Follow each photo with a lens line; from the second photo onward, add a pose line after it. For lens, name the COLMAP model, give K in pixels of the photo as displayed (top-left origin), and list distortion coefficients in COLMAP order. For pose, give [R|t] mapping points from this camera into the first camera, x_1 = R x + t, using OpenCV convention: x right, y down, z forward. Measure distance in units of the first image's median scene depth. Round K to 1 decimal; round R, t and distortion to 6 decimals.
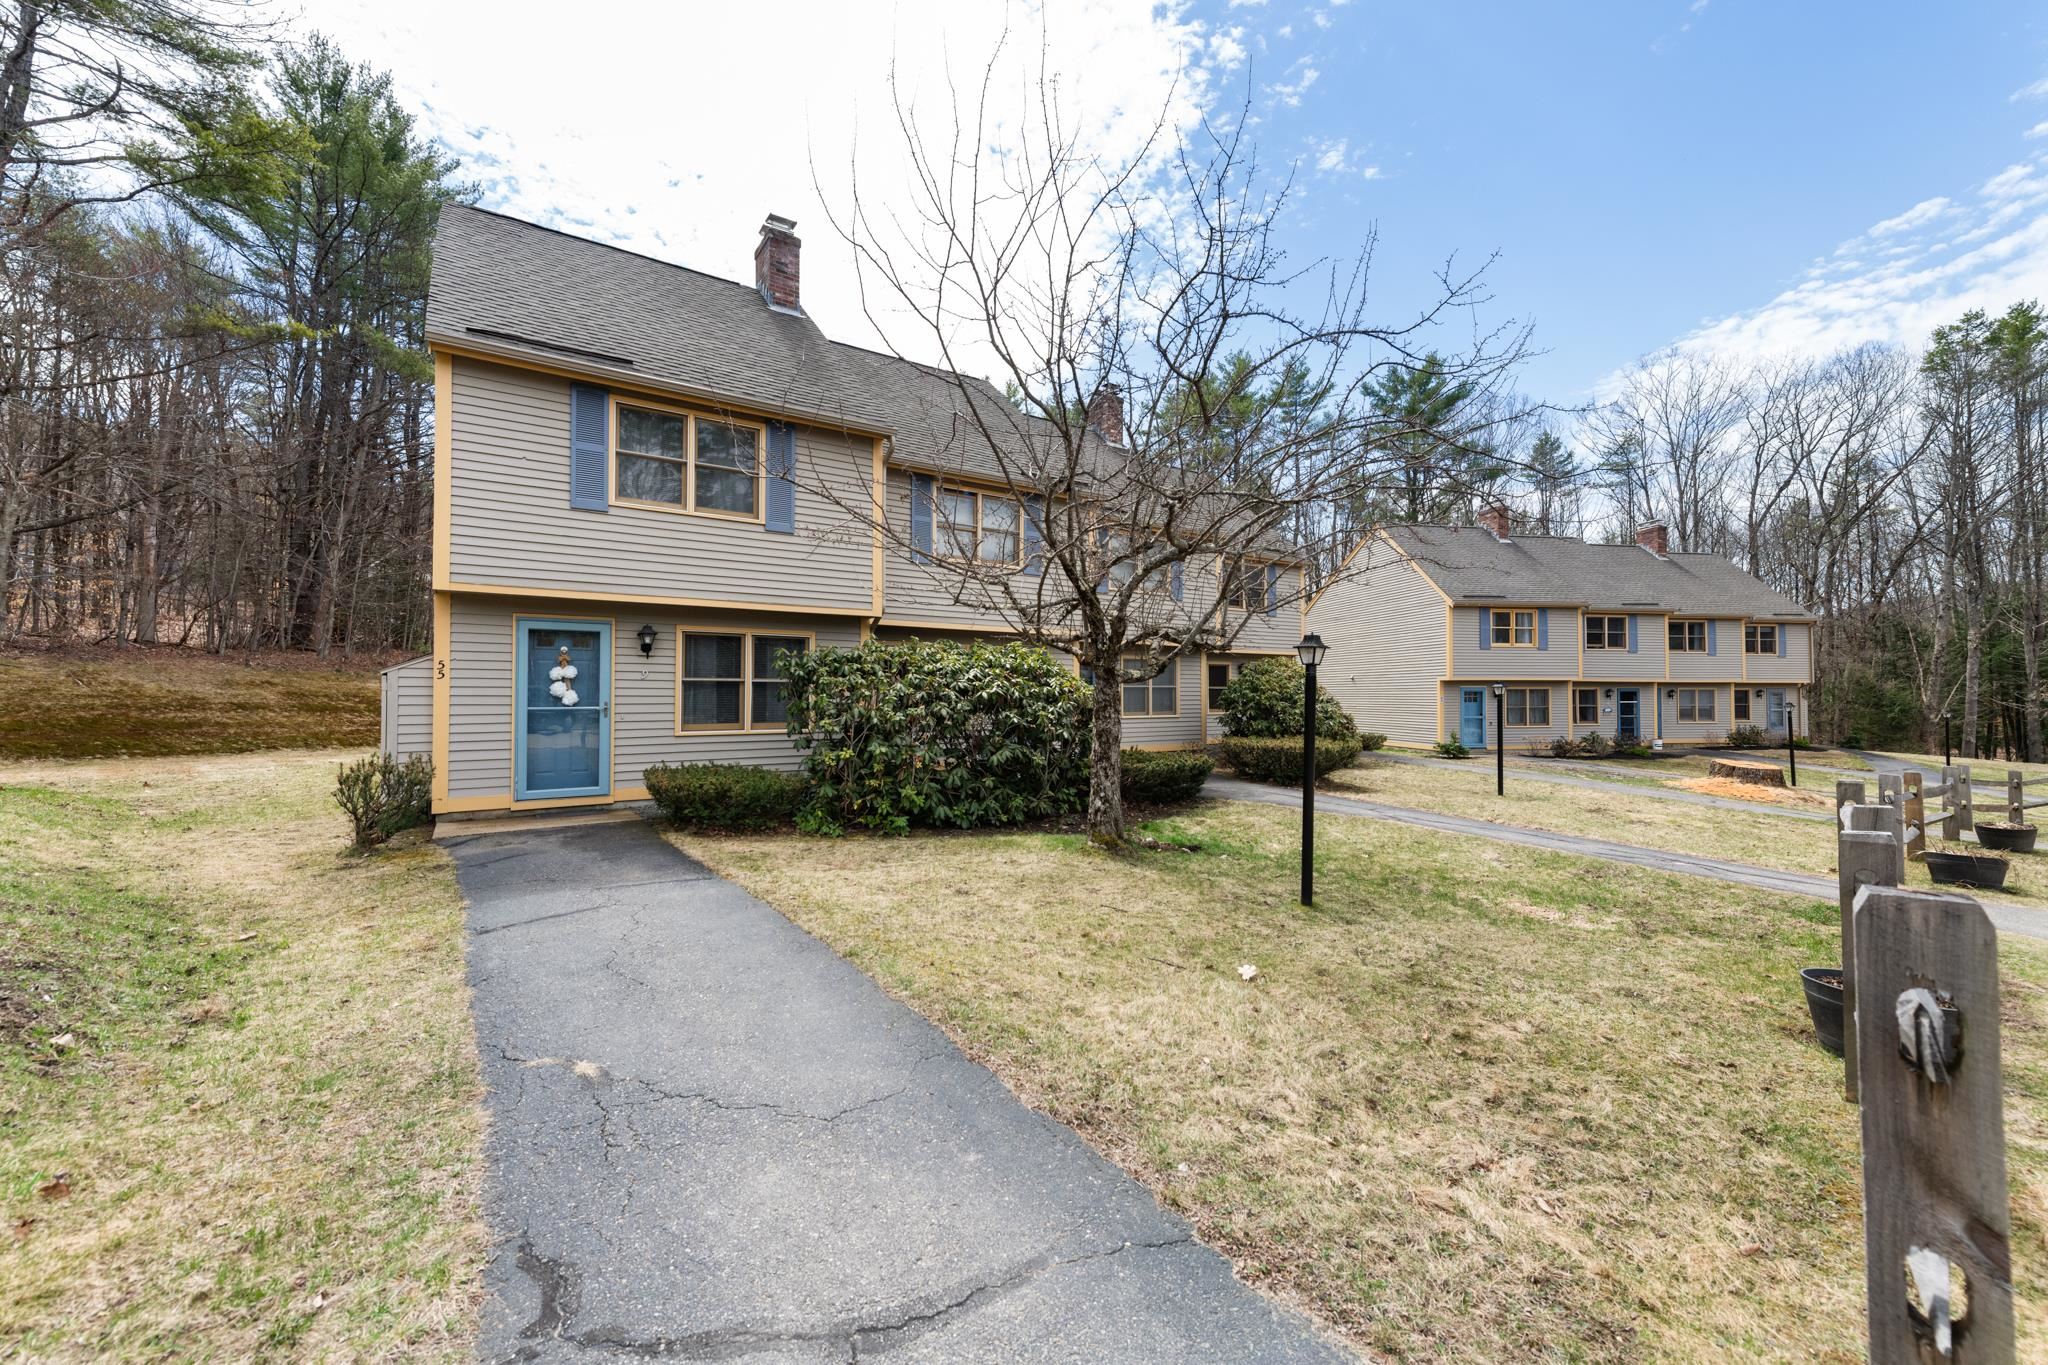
lens RADIAL K [[804.9, 0, 1026.7], [0, 804.9, 667.4], [0, 0, 1]] dist [0.014065, 0.000051]
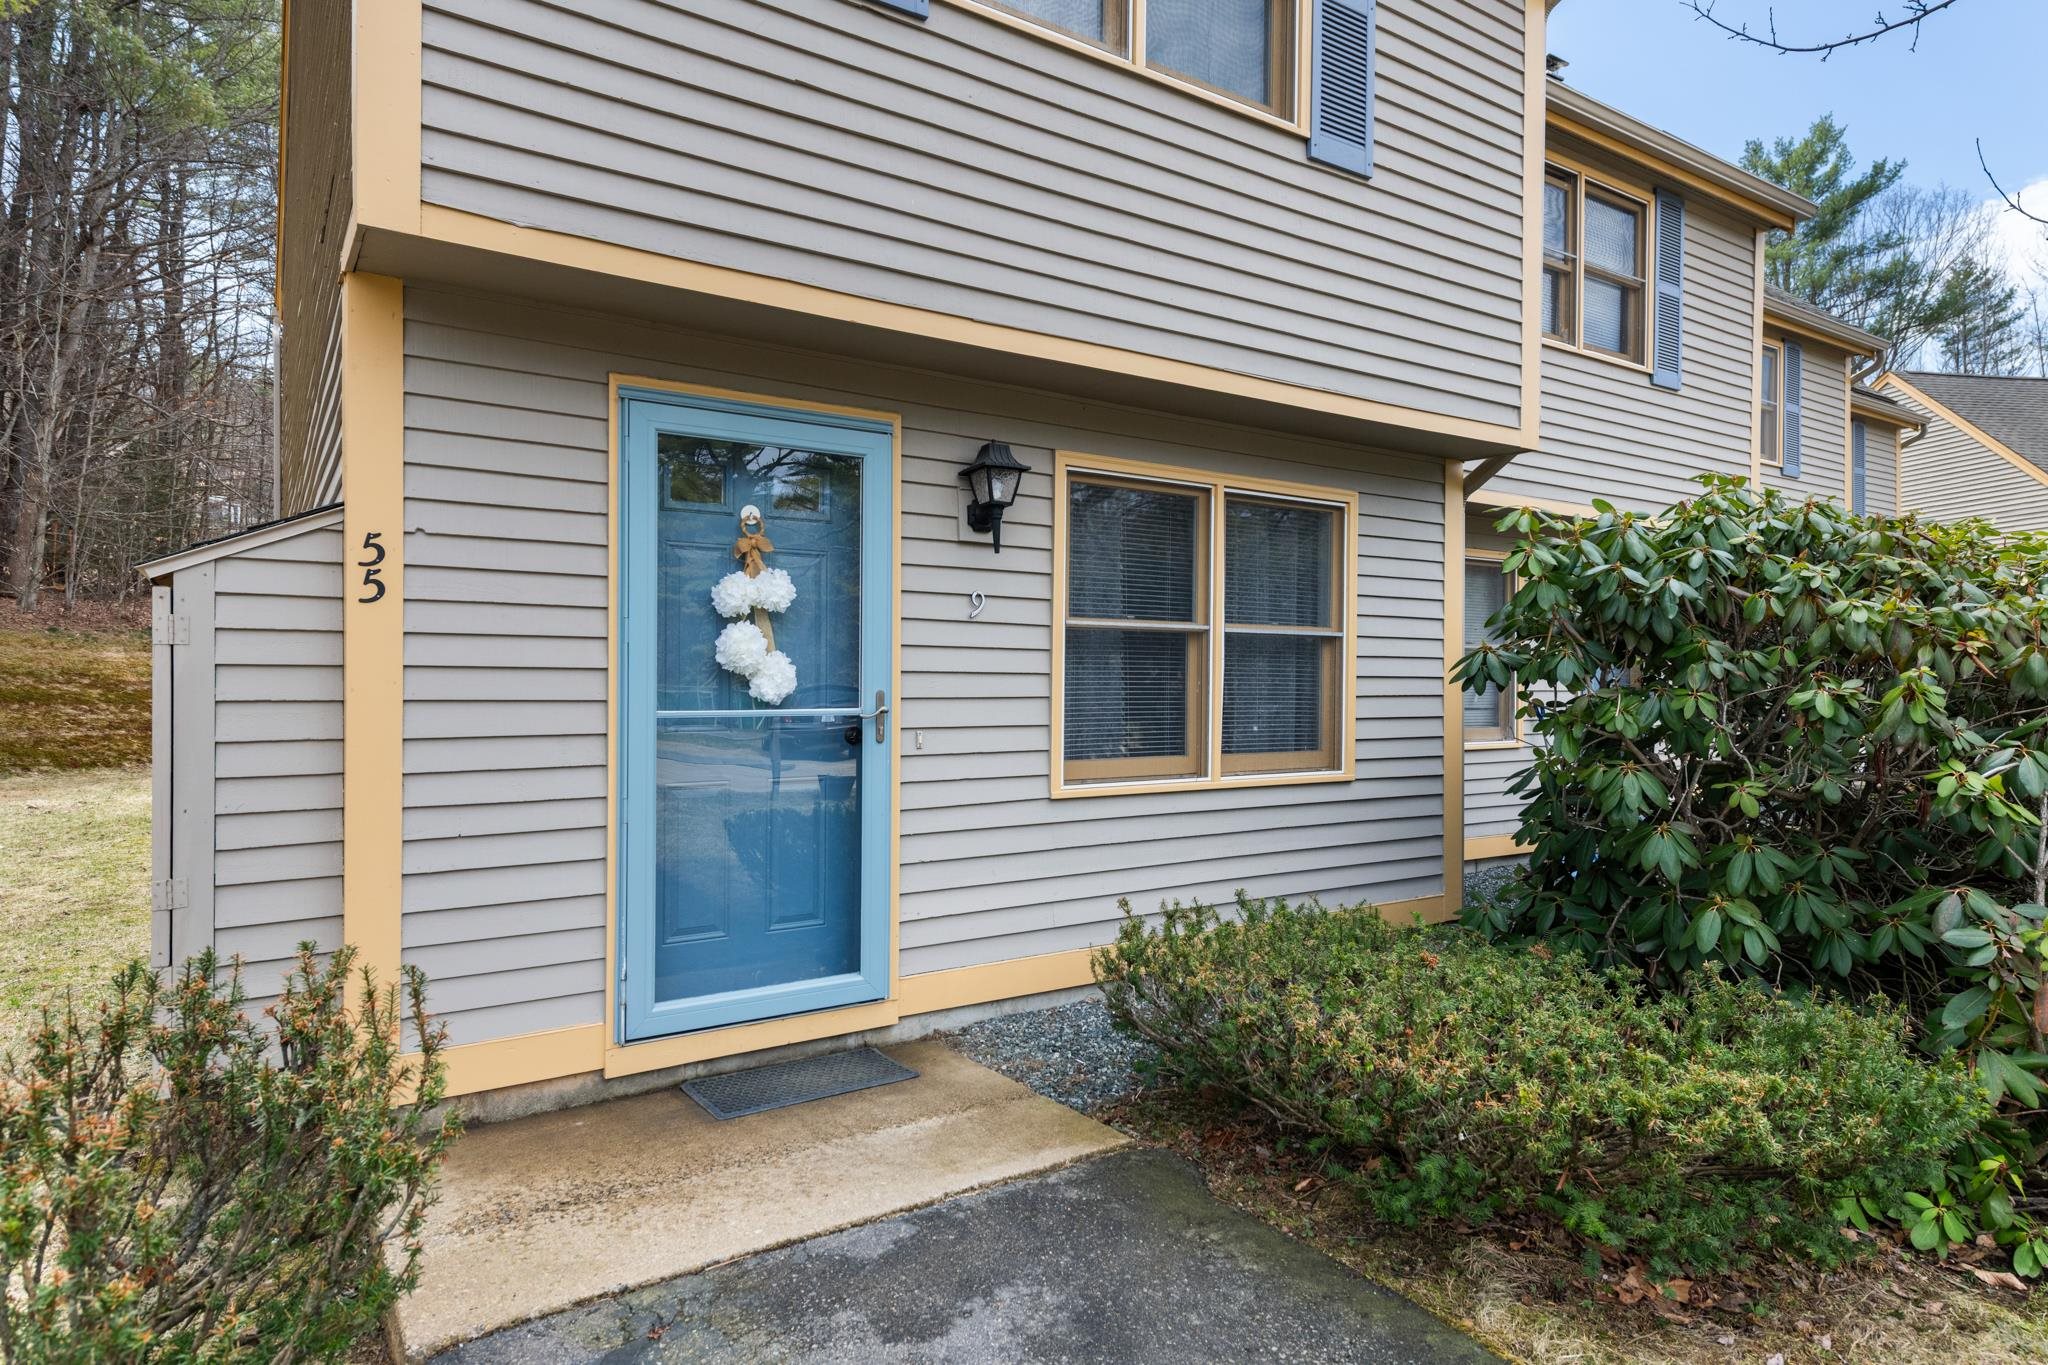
lens RADIAL K [[1164.7, 0, 1024.6], [0, 1164.7, 666.1], [0, 0, 1]] dist [0.017504, -0.002635]
pose [[0.999828, 0.004334, -0.018021, -0.440983], [-0.003913, 0.999719, 0.023368, 0.021809], [0.018117, -0.023294, 0.999564, 0.545746]]
